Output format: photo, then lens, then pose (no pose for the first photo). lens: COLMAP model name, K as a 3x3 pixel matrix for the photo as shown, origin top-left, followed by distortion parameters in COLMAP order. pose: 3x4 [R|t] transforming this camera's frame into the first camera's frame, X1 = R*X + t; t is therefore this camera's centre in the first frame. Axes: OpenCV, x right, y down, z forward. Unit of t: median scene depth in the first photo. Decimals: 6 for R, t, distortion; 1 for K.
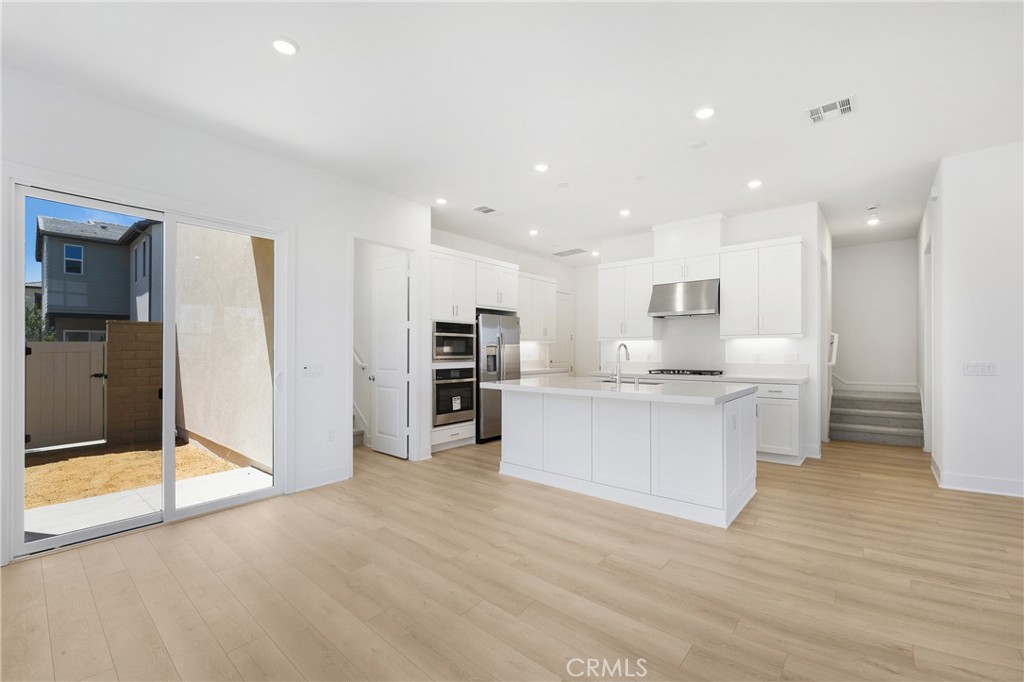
lens RADIAL K [[422.5, 0, 512.0], [0, 422.5, 341.0], [0, 0, 1]] dist [-0.000310, -0.000070]
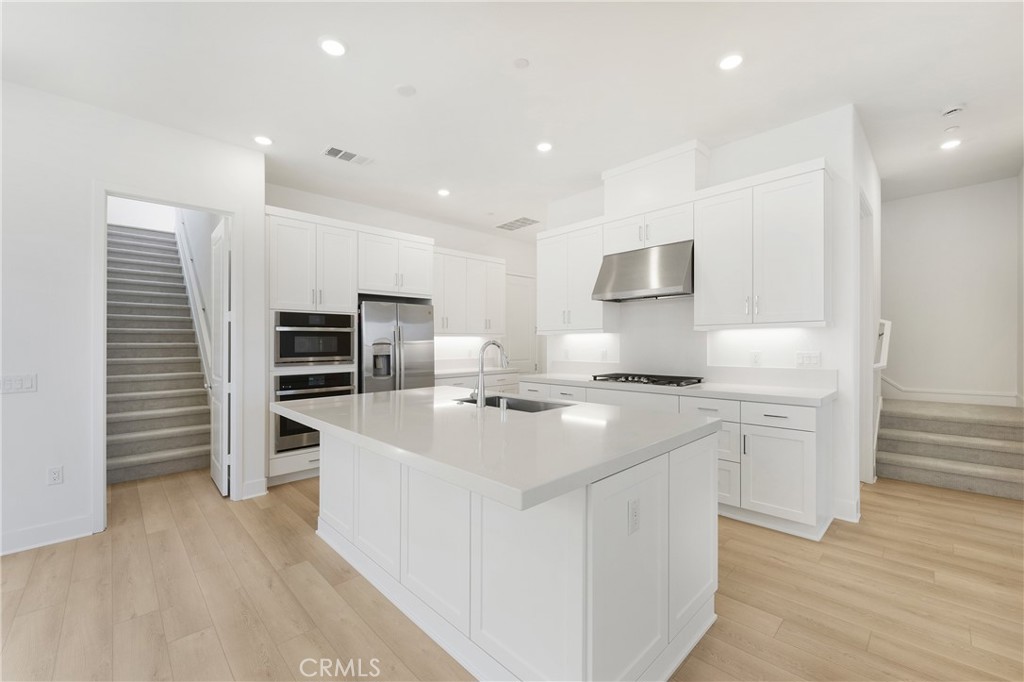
lens RADIAL K [[411.3, 0, 478.3], [0, 411.3, 339.5], [0, 0, 1]] dist [-0.009638, 0.000230]
pose [[0.990989, -0.008243, -0.133687, 0.221264], [0.010081, 0.999864, 0.013073, -0.002589], [0.133561, -0.014303, 0.990937, 0.287530]]
